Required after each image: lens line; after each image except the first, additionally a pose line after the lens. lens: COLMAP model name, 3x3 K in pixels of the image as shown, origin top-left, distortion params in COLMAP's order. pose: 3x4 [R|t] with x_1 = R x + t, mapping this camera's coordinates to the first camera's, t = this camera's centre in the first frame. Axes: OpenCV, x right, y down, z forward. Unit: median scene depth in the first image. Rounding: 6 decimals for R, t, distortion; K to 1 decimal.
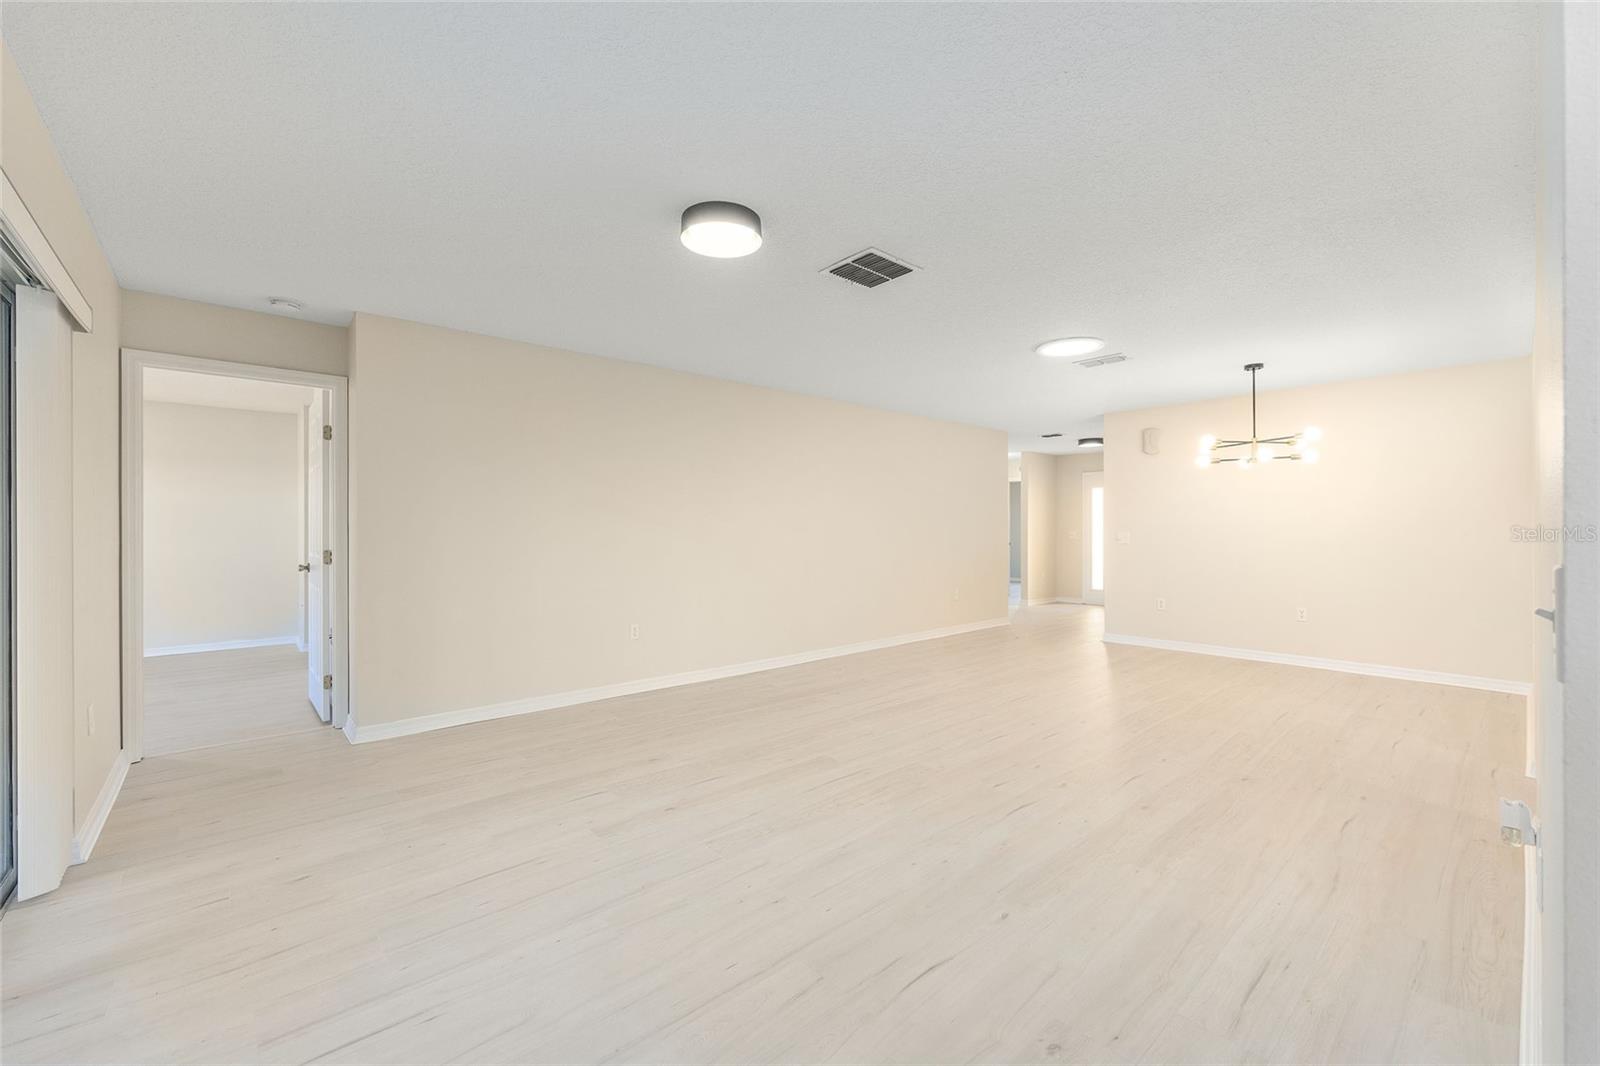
lens RADIAL K [[643.0, 0, 809.2], [0, 643.0, 530.2], [0, 0, 1]] dist [0.000286, 0.000282]
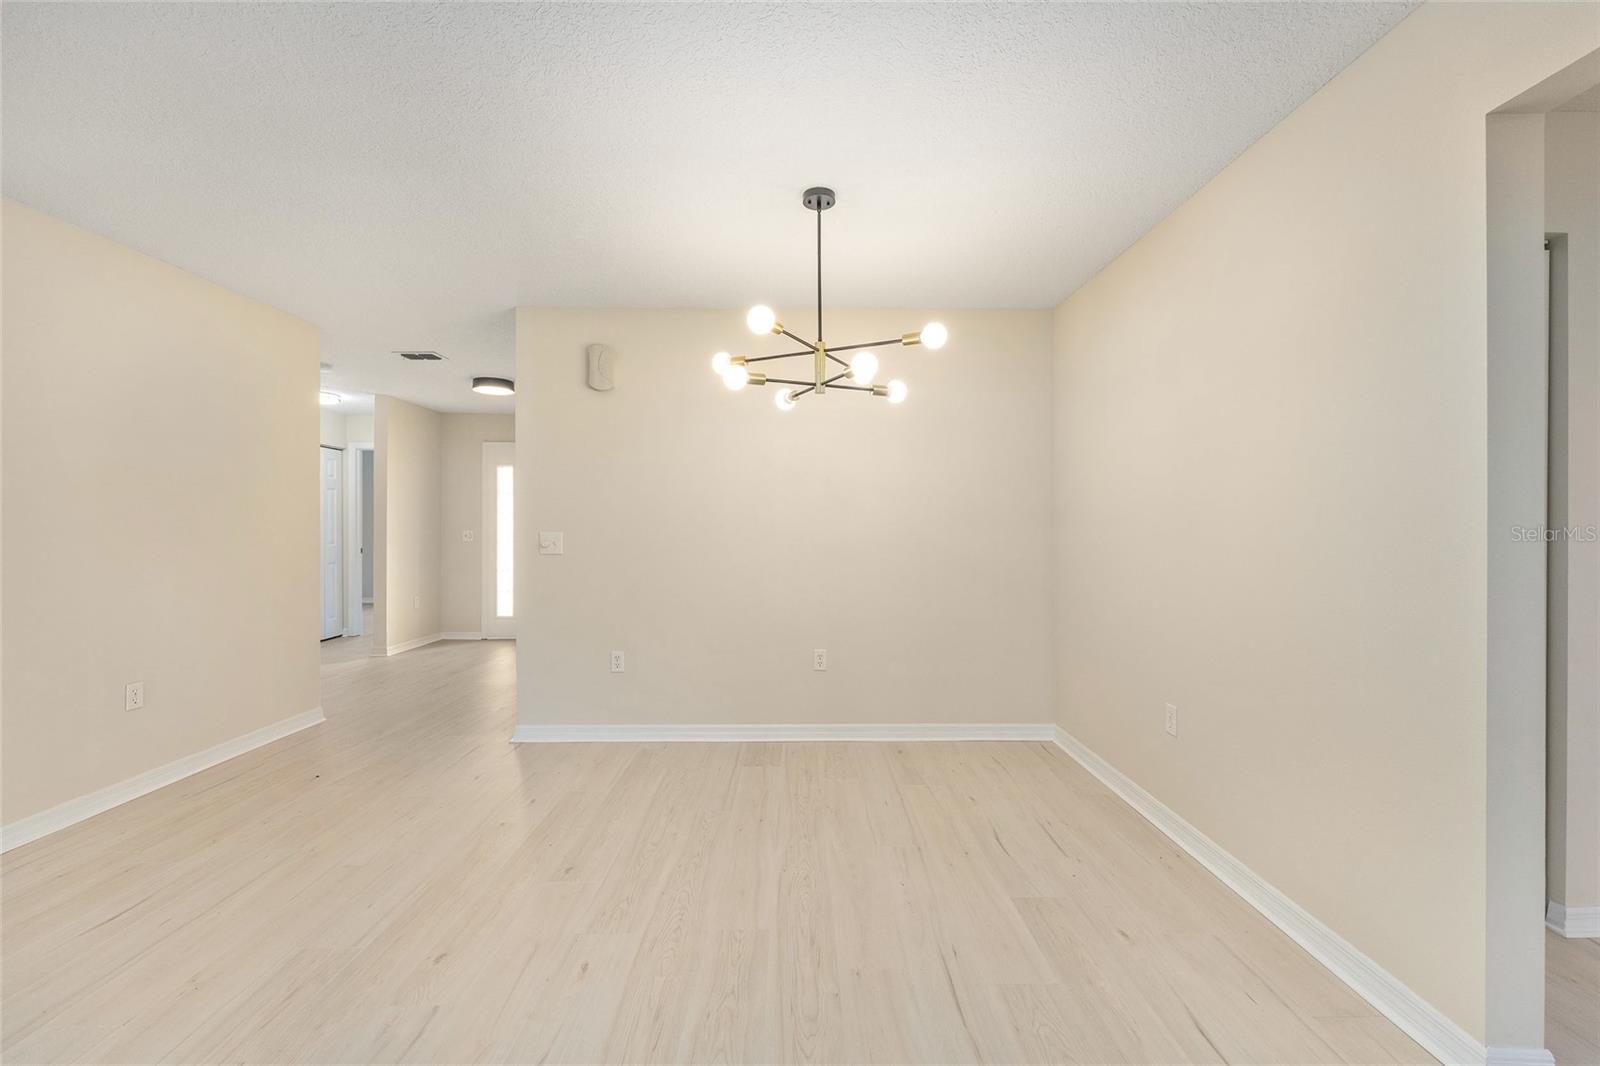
lens RADIAL K [[643.0, 0, 801.5], [0, 643.0, 531.9], [0, 0, 1]] dist [0.000286, 0.000282]
pose [[0.659433, -0.000161, 0.751764, 0.173352], [-0.002379, 0.999995, 0.002301, 0.000561], [-0.751760, -0.003306, 0.659429, 0.381200]]
